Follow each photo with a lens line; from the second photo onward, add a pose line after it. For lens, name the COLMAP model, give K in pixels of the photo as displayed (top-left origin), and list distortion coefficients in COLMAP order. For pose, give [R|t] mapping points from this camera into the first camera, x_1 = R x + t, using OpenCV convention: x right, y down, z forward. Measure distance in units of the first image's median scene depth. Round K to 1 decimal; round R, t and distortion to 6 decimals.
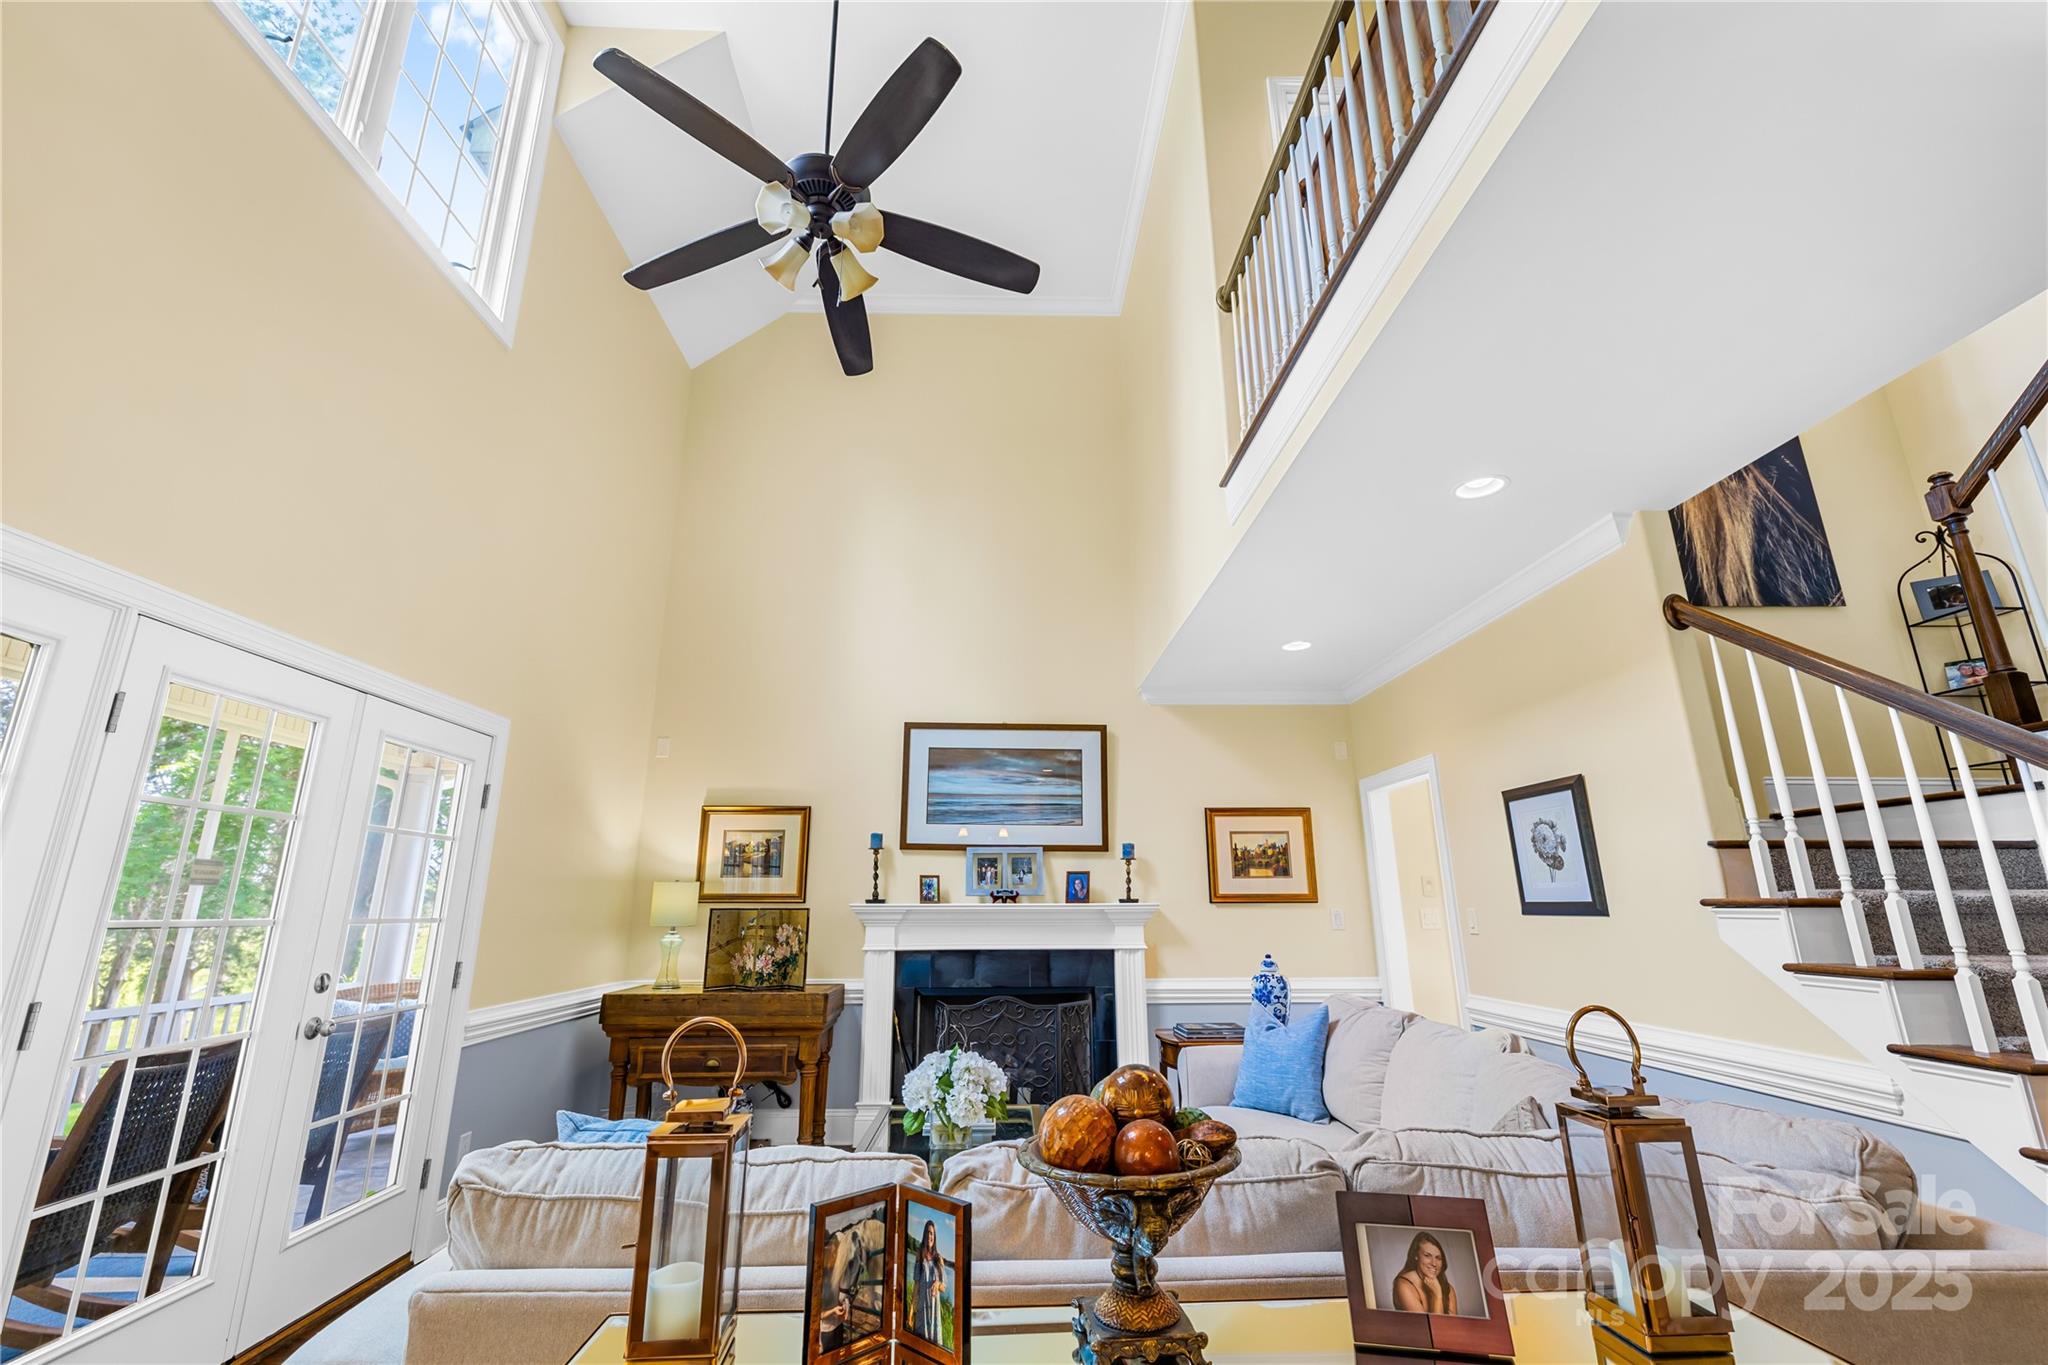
lens RADIAL K [[867.8, 0, 1011.9], [0, 867.8, 688.0], [0, 0, 1]] dist [-0.001025, -0.001424]
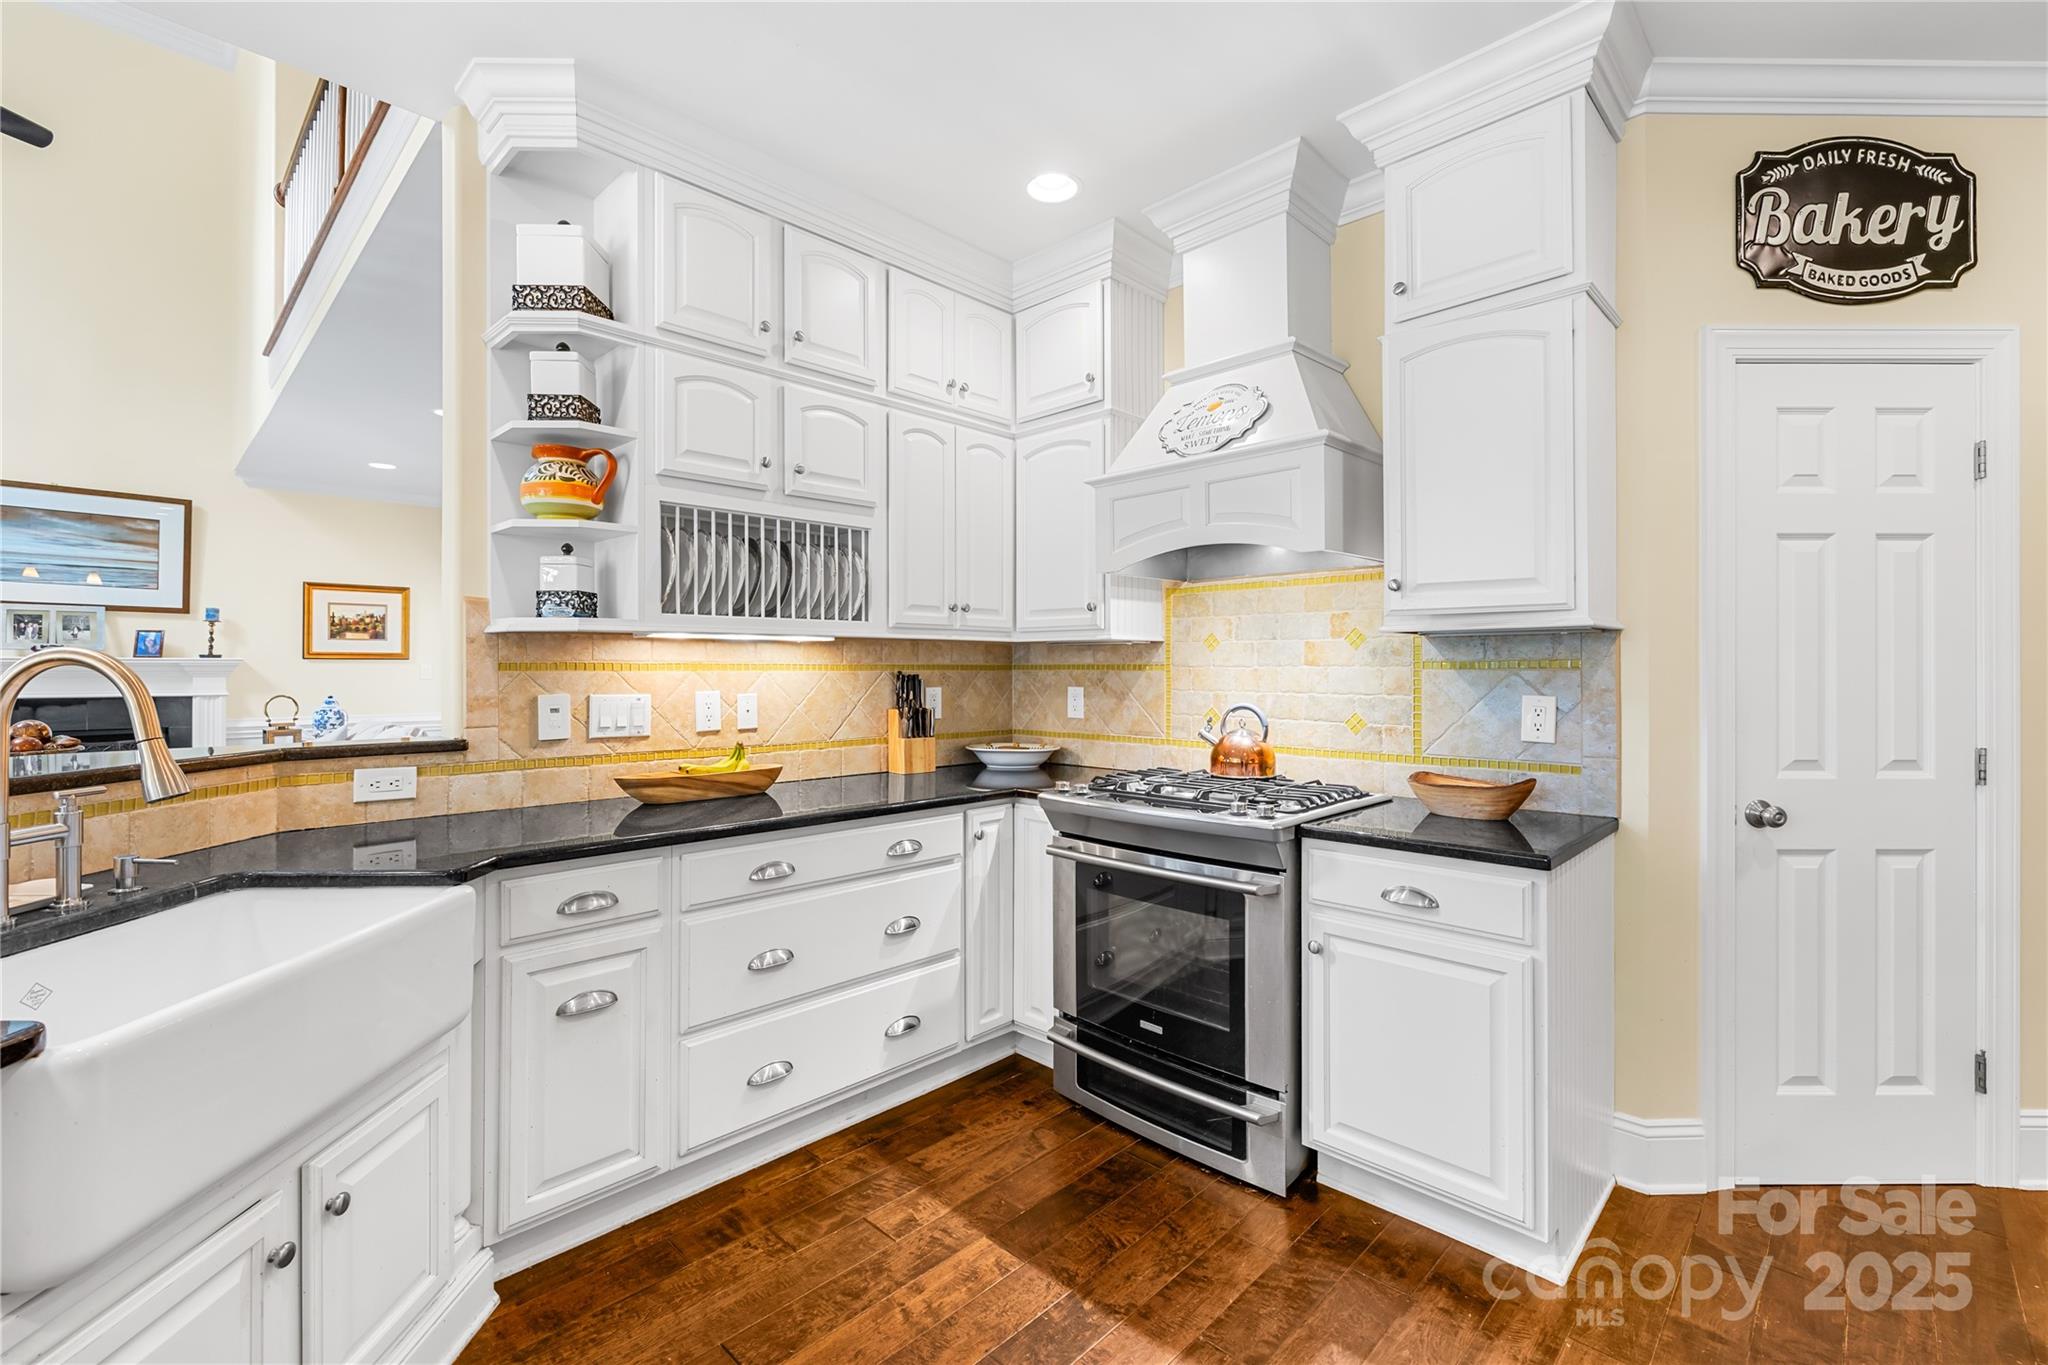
lens RADIAL K [[867.8, 0, 1030.7], [0, 867.8, 665.8], [0, 0, 1]] dist [-0.001025, -0.001424]
pose [[0.710381, 0.006751, 0.703785, 0.099205], [-0.178709, 0.968912, 0.171090, -0.141180], [-0.680751, -0.247312, 0.689503, -0.568211]]
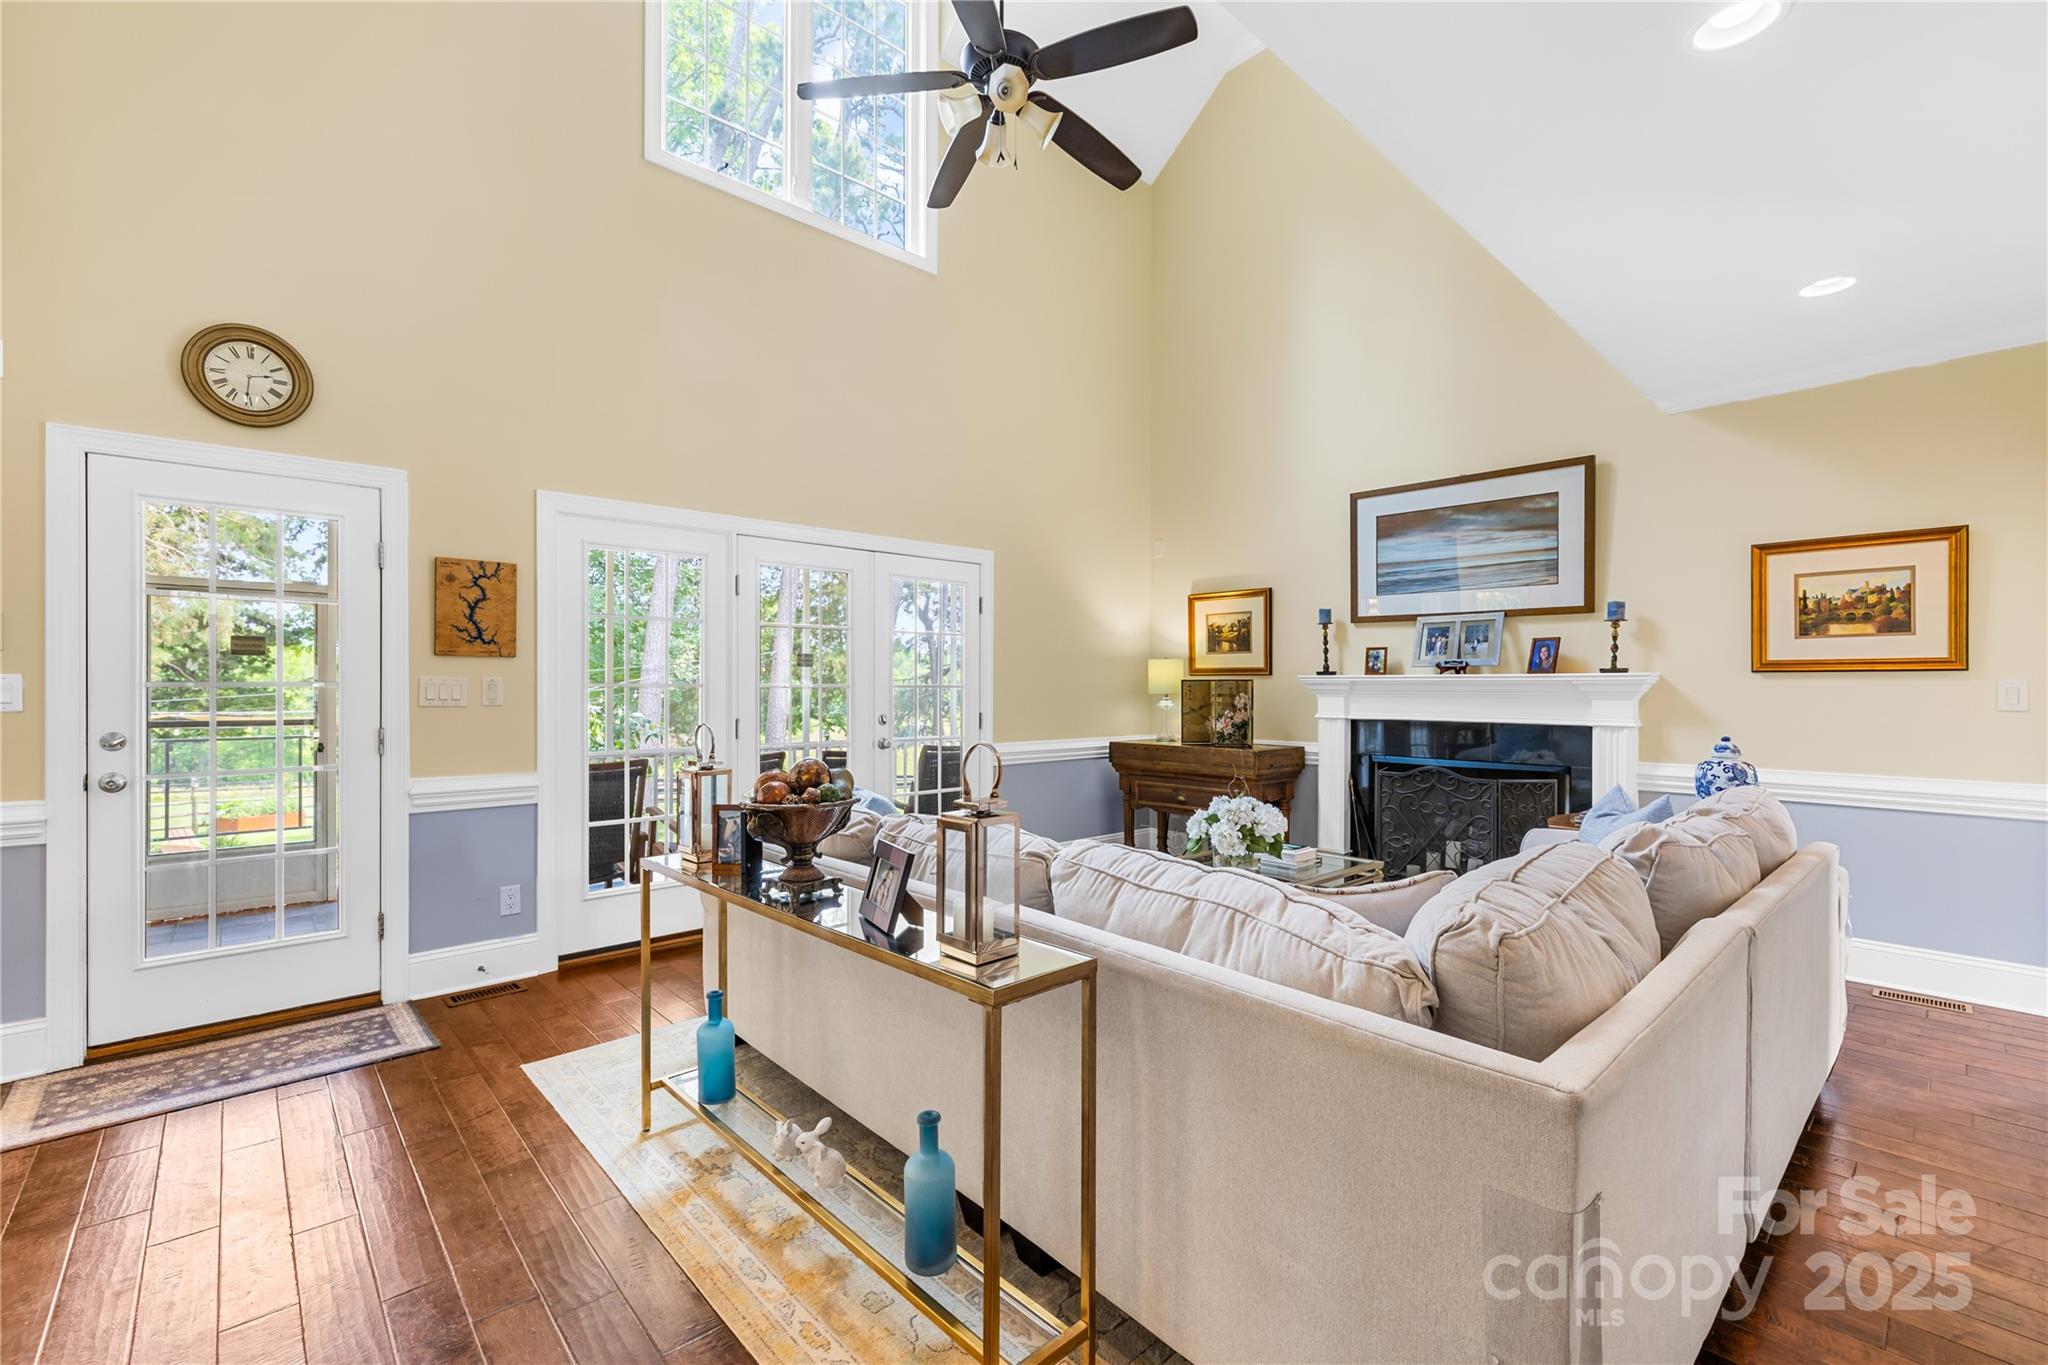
lens RADIAL K [[867.8, 0, 1010.5], [0, 867.8, 689.0], [0, 0, 1]] dist [-0.001025, -0.001424]
pose [[0.649664, 0.006550, -0.760193, 0.390517], [0.184978, 0.968548, 0.166427, 0.019993], [0.737374, -0.248741, 0.628019, 0.057887]]
